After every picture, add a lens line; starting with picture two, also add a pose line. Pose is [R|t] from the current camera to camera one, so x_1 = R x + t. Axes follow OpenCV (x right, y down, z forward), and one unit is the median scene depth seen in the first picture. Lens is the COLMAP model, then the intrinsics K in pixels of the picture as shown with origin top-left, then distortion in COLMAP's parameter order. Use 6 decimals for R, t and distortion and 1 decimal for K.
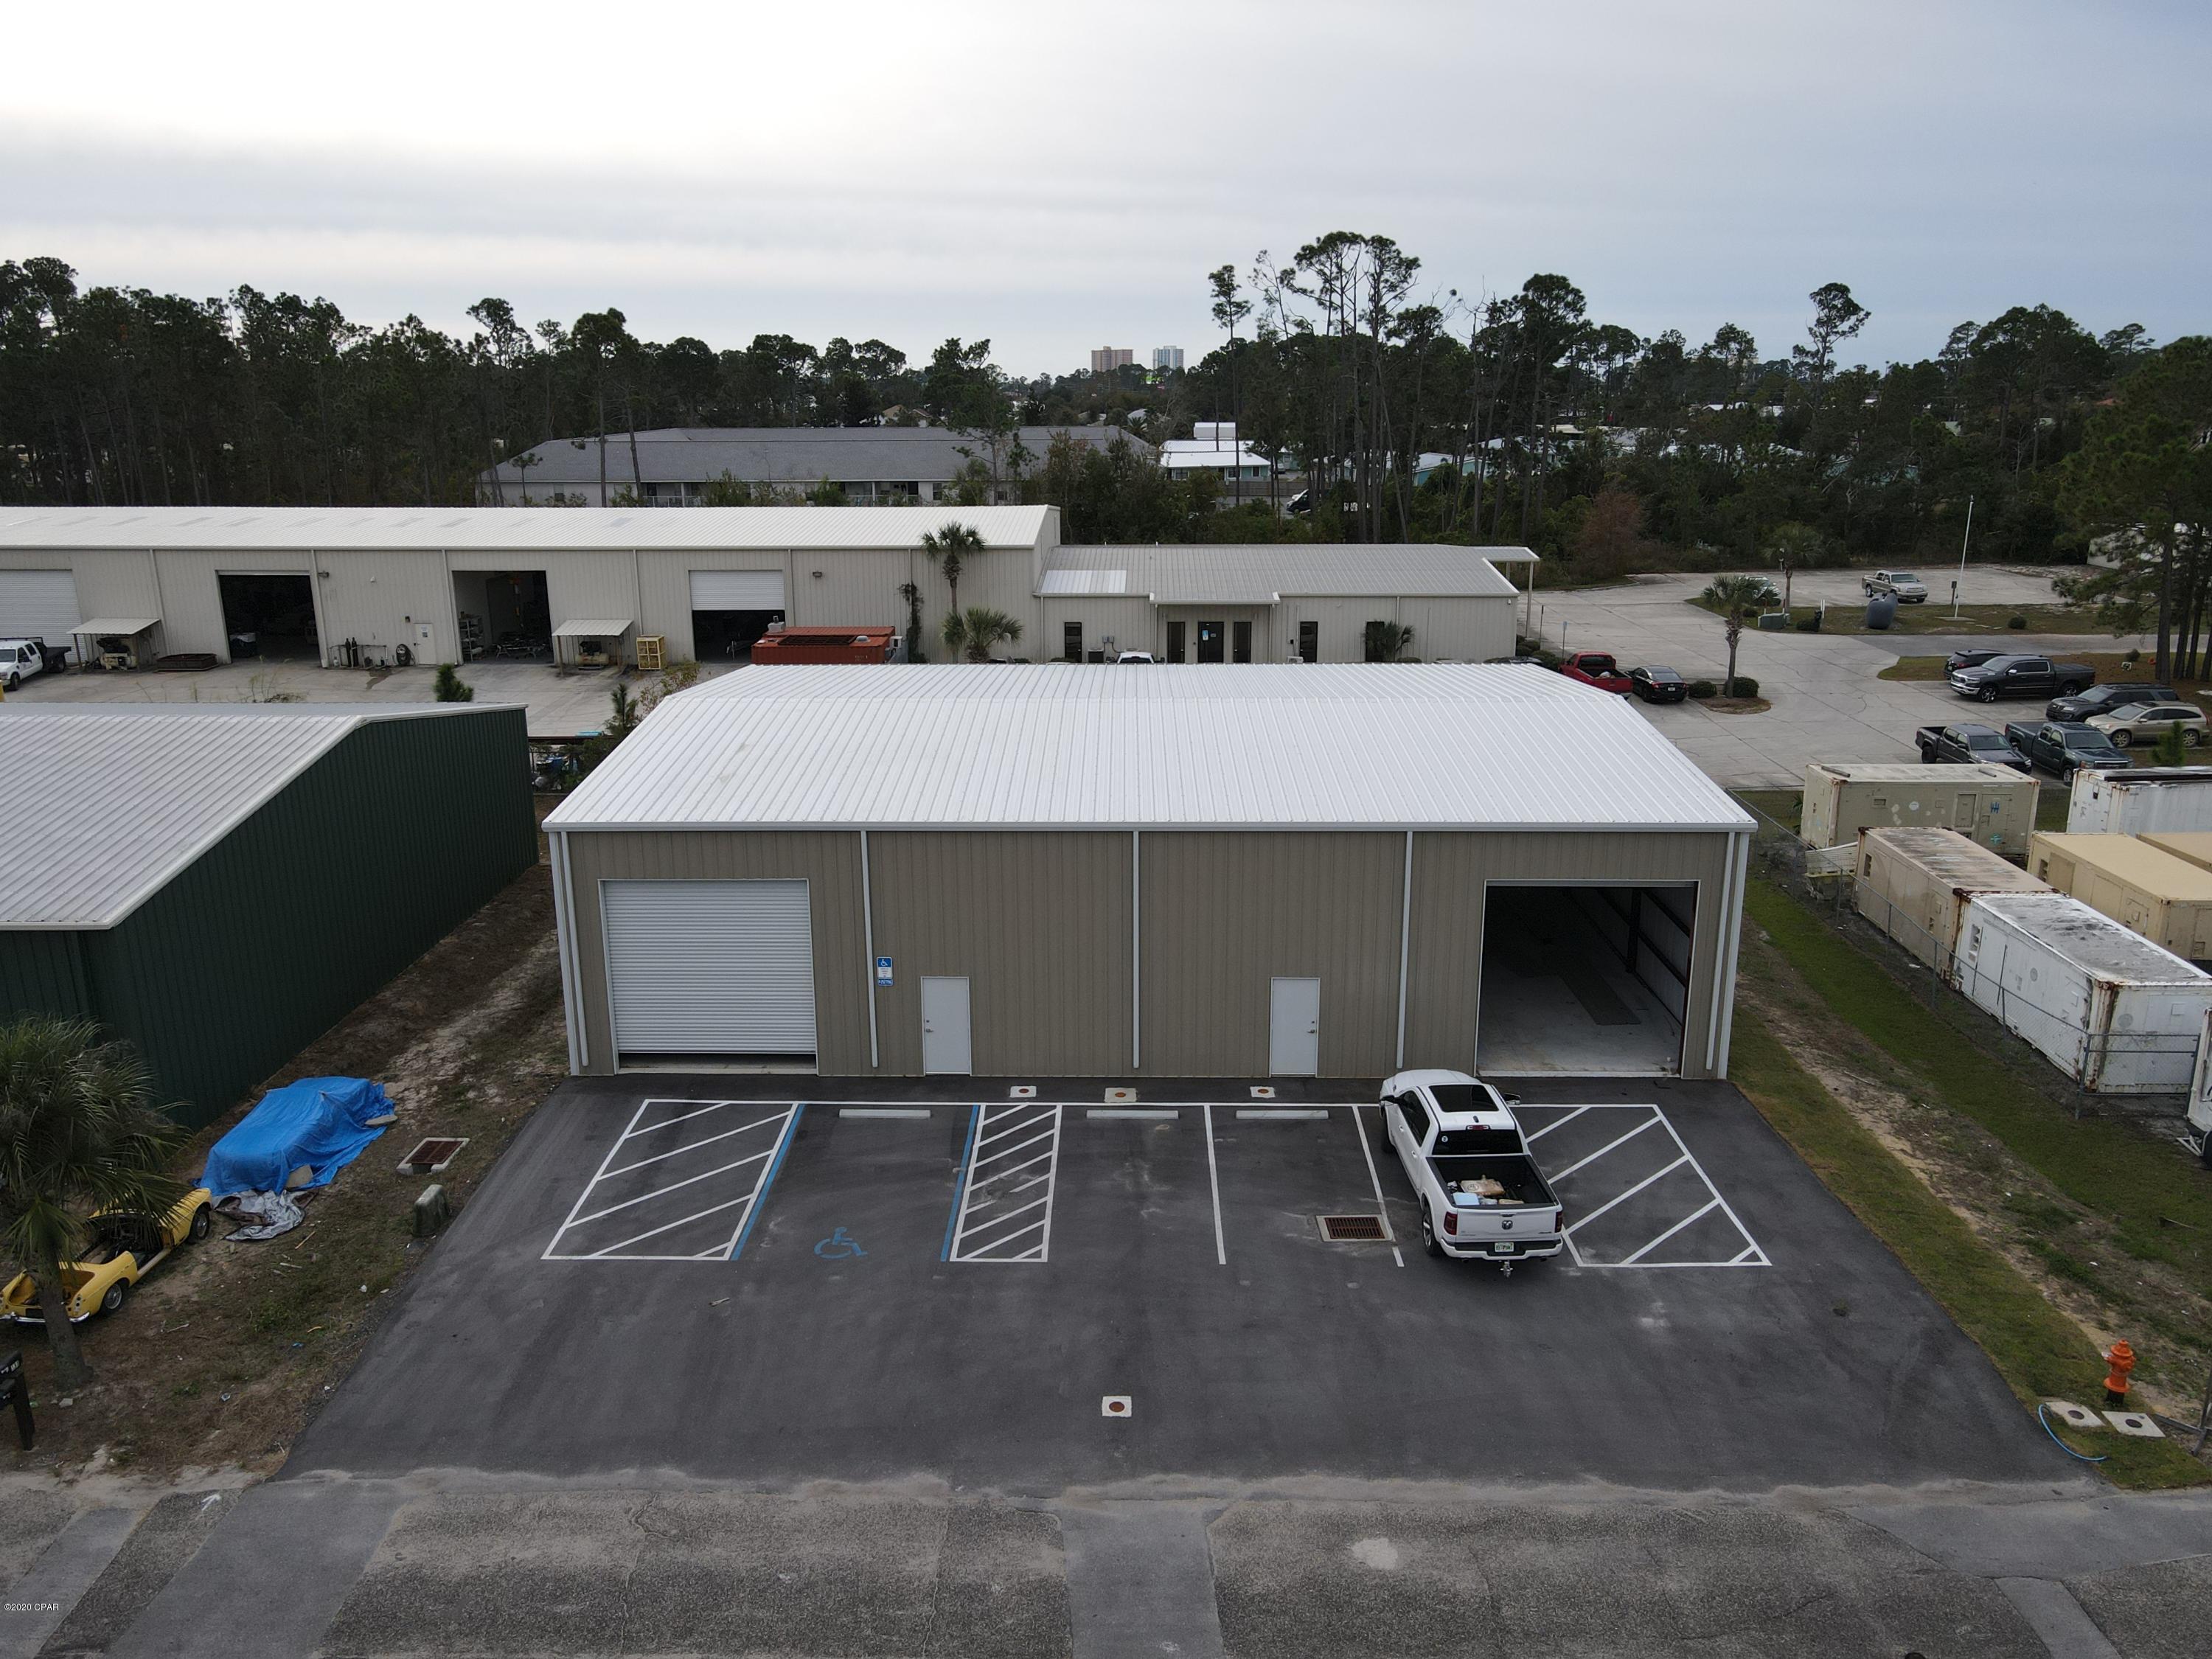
lens RADIAL K [[1604.2, 0, 1106.0], [0, 1604.2, 829.5], [0, 0, 1]] dist [-0.007015, 0.037219]
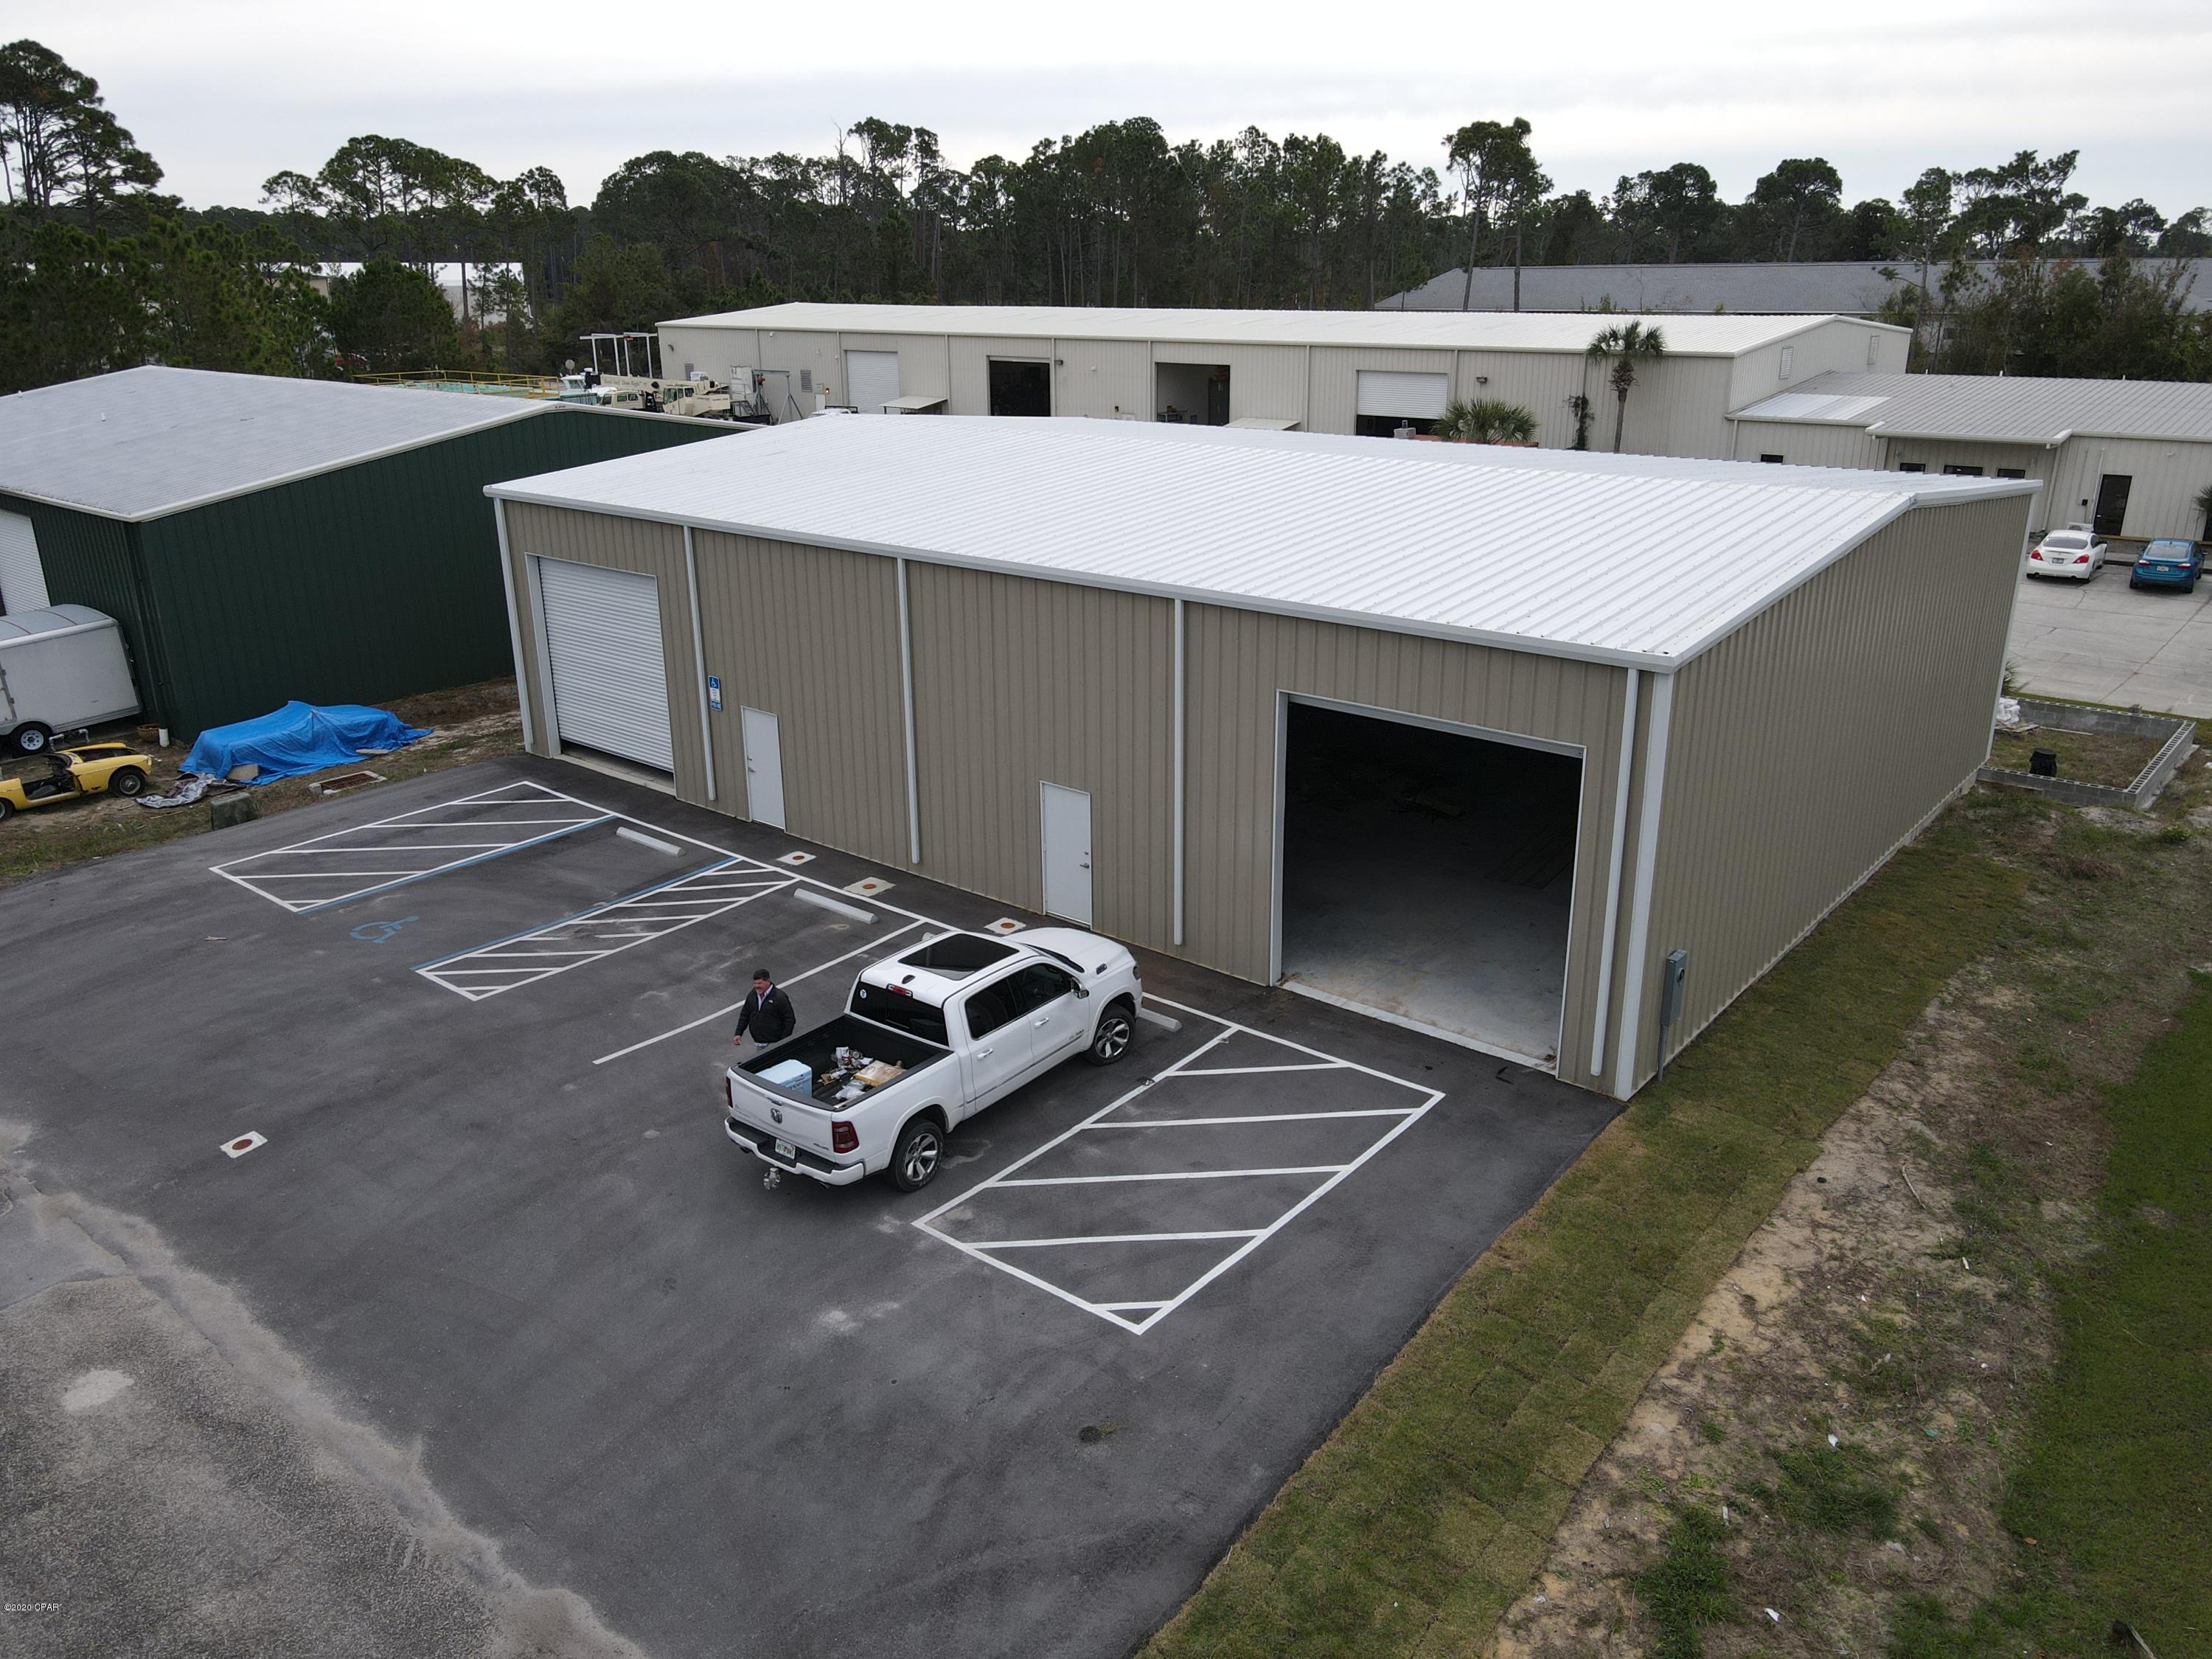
lens RADIAL K [[1604.2, 0, 1106.0], [0, 1604.2, 829.5], [0, 0, 1]] dist [-0.007015, 0.037219]
pose [[0.783416, 0.205396, -0.586577, 0.629592], [-0.162819, 0.978676, 0.125236, 0.017771], [0.599791, -0.002606, 0.800152, 0.466046]]
